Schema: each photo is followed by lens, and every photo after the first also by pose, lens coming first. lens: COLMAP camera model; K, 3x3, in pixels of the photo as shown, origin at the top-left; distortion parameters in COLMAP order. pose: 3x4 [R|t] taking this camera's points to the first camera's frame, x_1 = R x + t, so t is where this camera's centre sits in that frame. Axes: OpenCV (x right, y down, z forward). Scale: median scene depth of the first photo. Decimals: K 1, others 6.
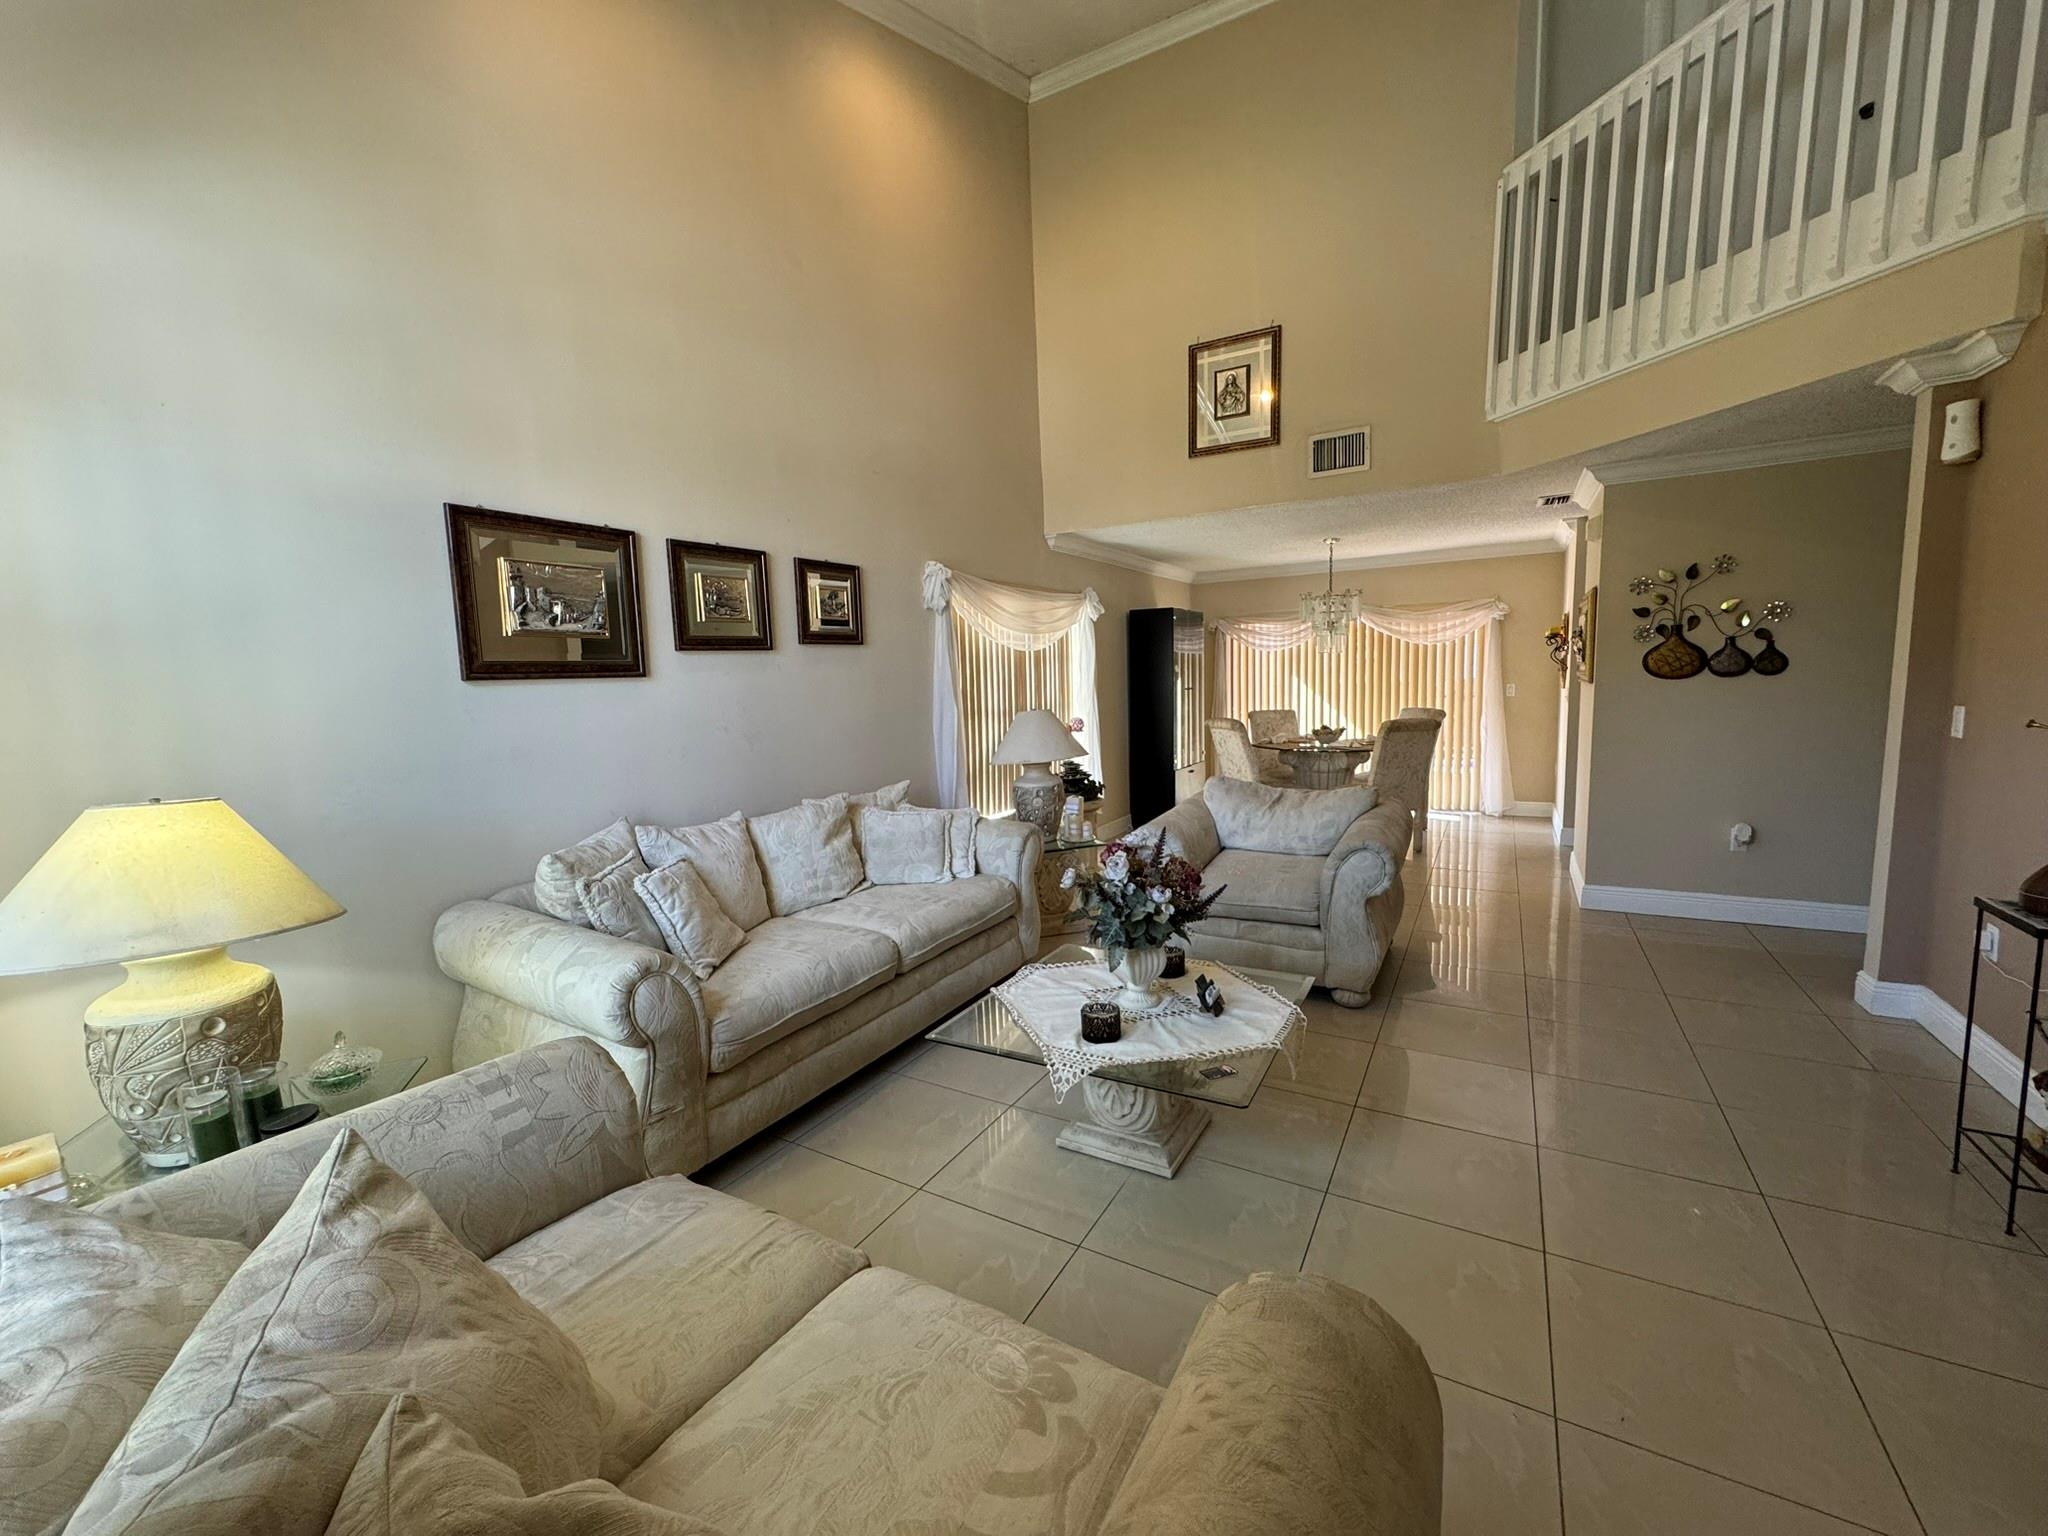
lens RADIAL K [[817.2, 0, 1021.7], [0, 817.2, 767.6], [0, 0, 1]] dist [-0.001283, 0.000274]
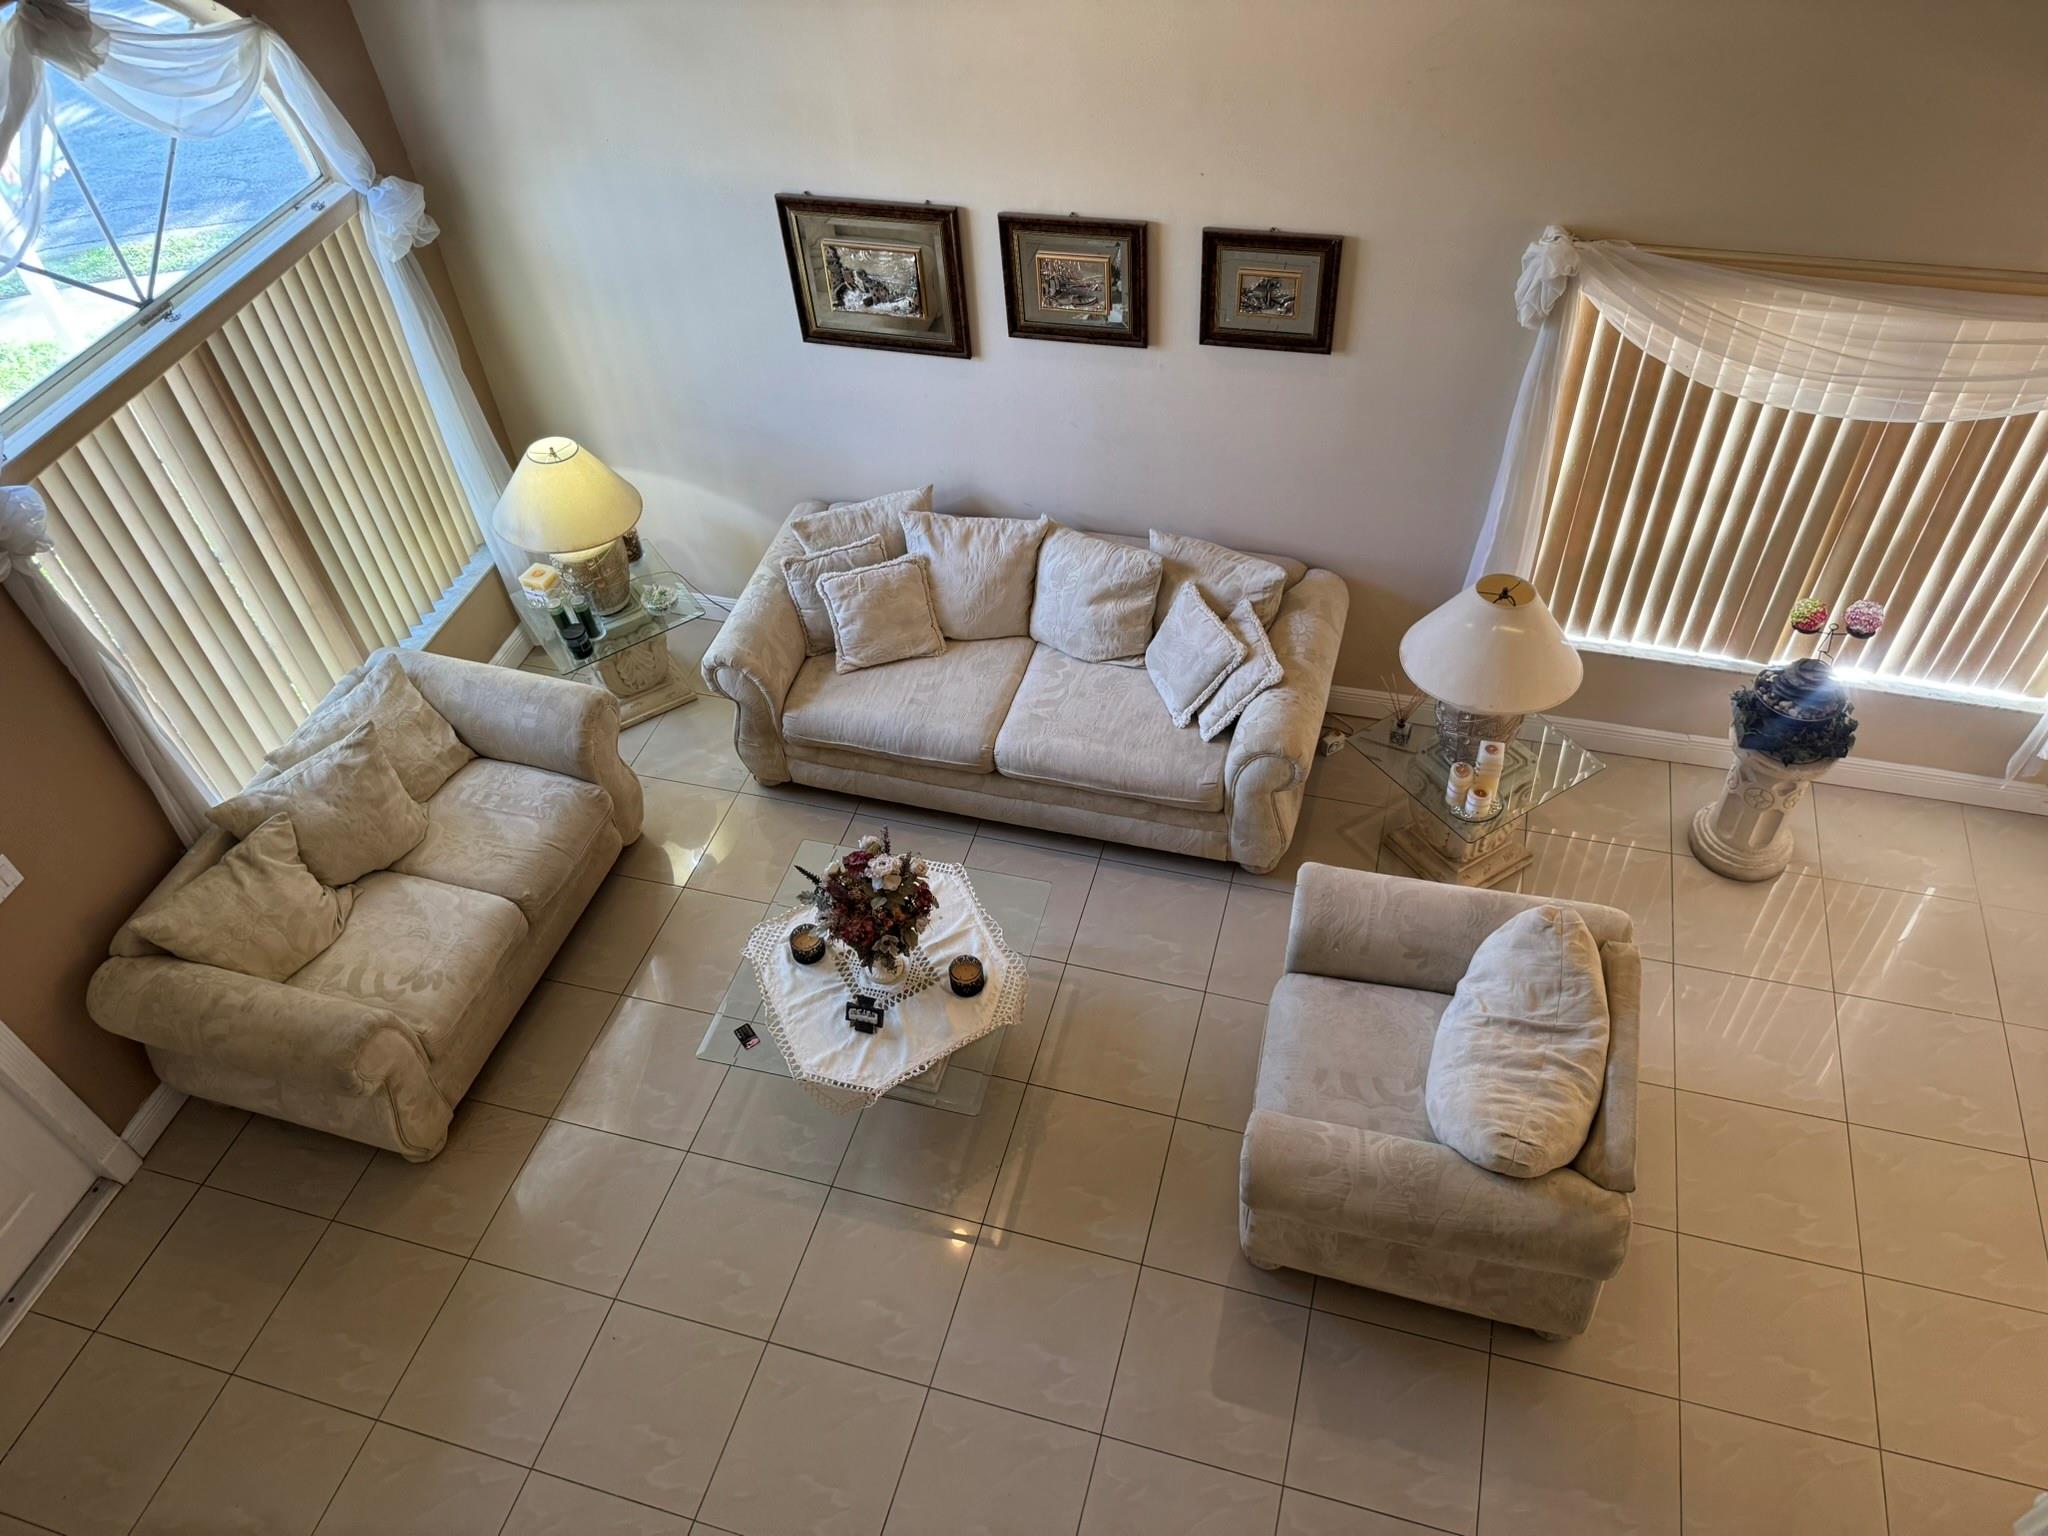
lens RADIAL K [[1435.1, 0, 1018.8], [0, 1435.1, 765.1], [0, 0, 1]] dist [0.079481, -0.109590]
pose [[0.243313, 0.712764, -0.657849, 0.617539], [-0.054130, 0.687153, 0.724494, -0.632095], [0.968436, -0.140670, 0.205775, 0.416663]]
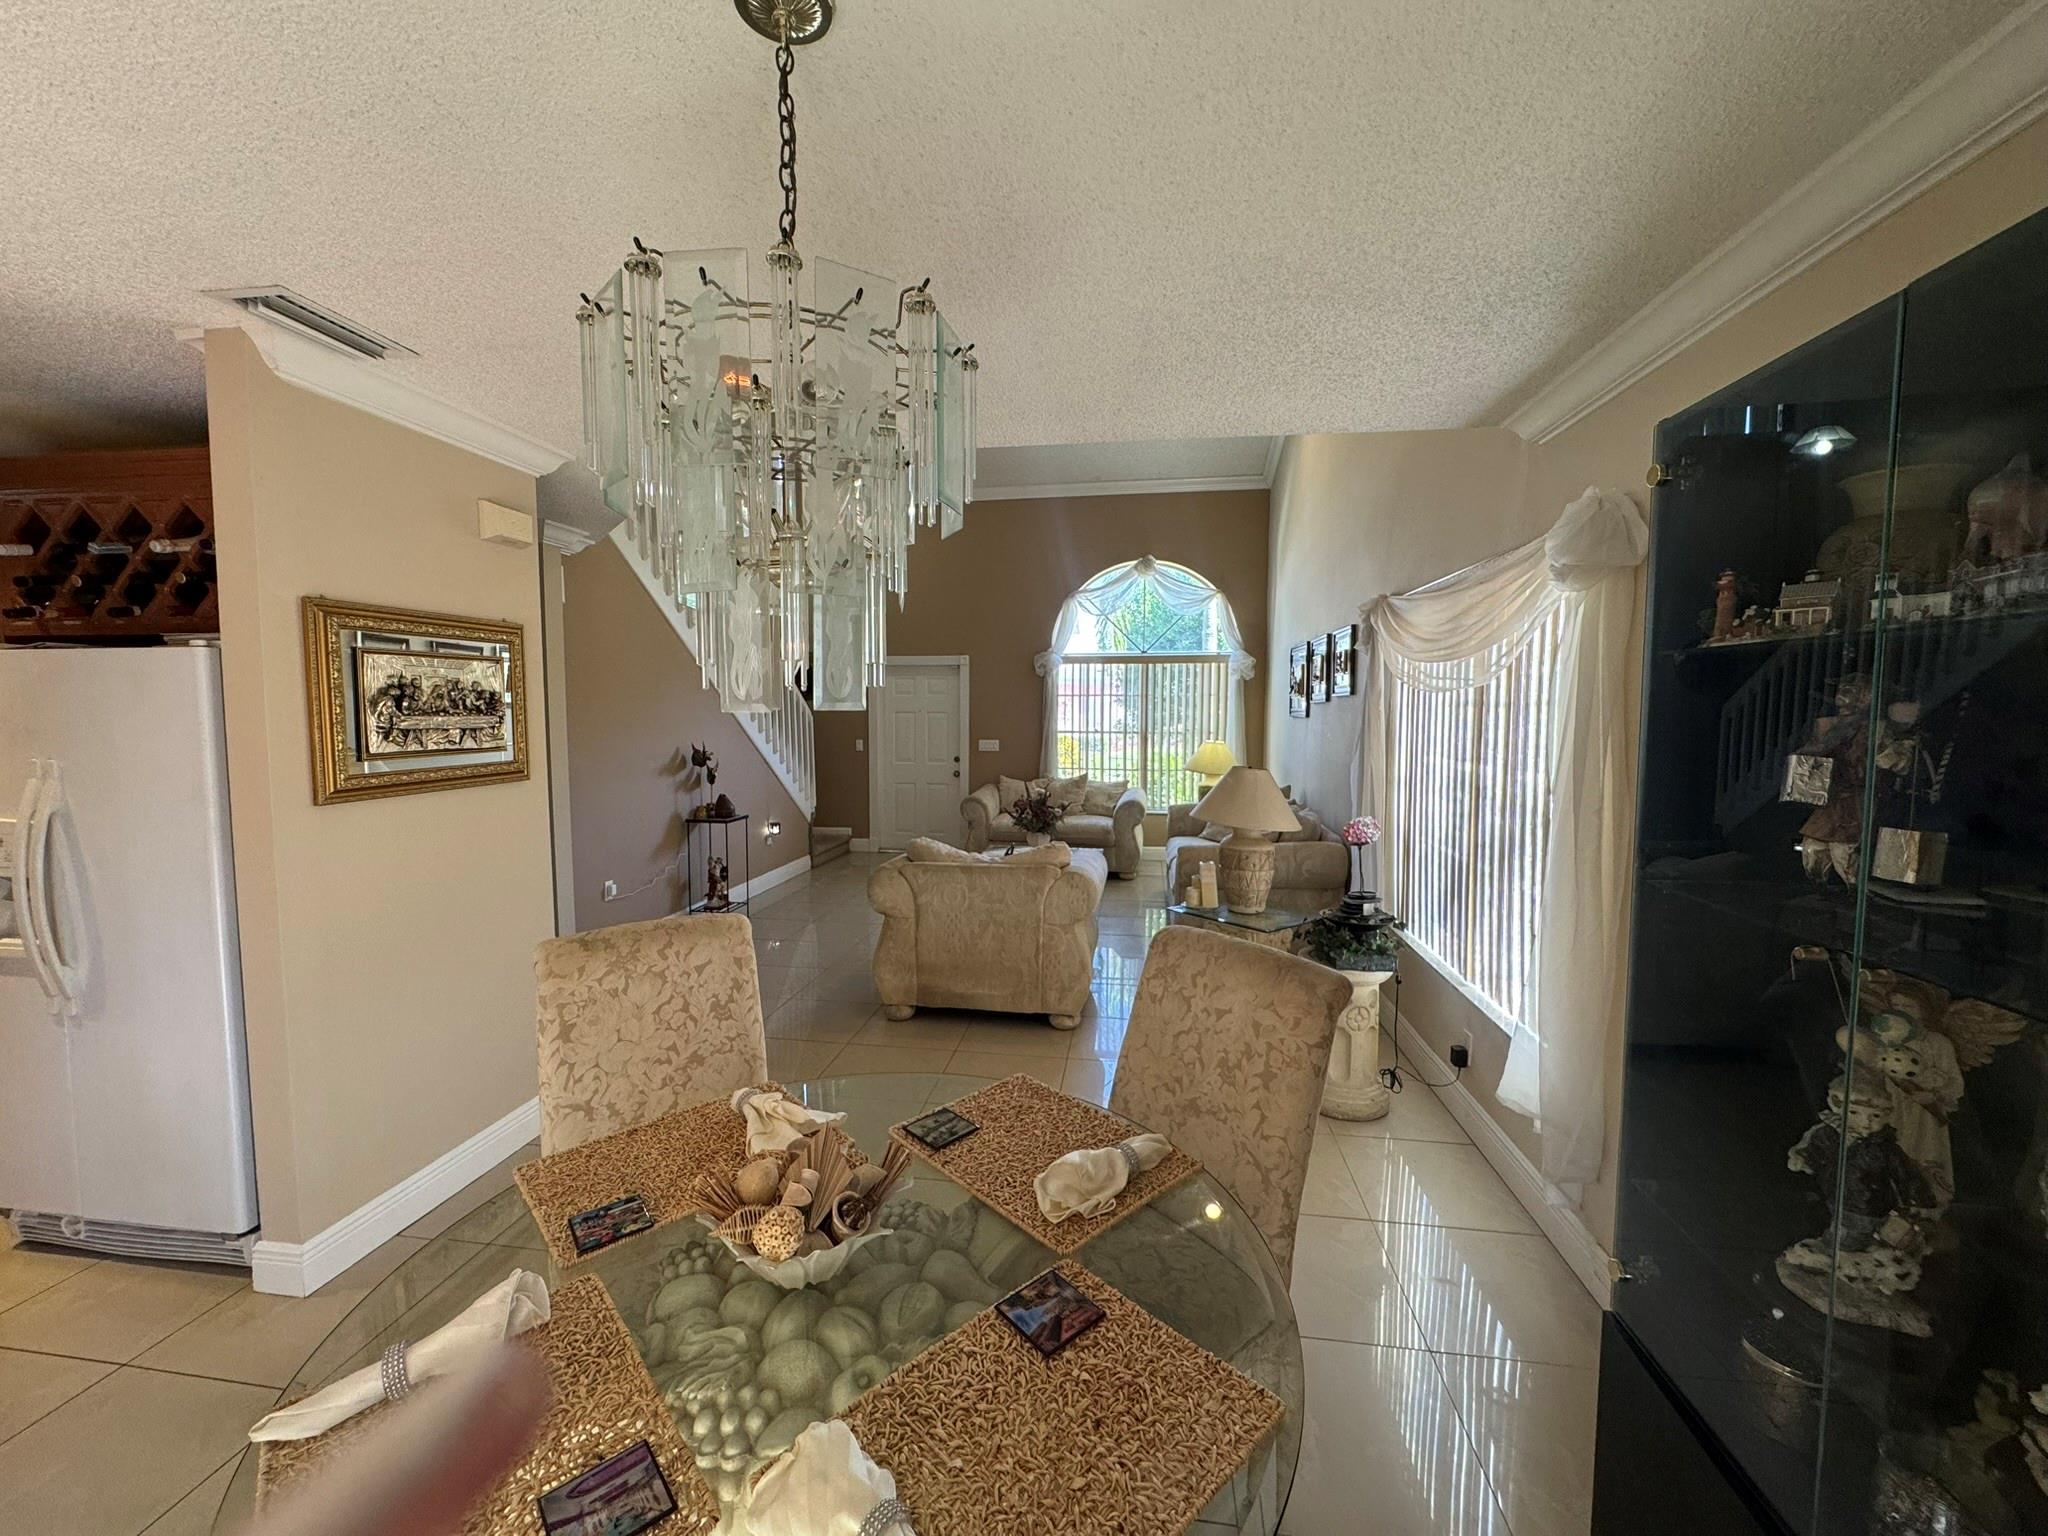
lens RADIAL K [[817.2, 0, 1018.9], [0, 817.2, 766.3], [0, 0, 1]] dist [-0.001283, 0.000274]
pose [[-0.931243, 0.057289, -0.359866, 0.534652], [-0.010971, 0.982709, 0.184831, -0.217697], [0.364233, 0.176070, -0.914513, 1.595613]]
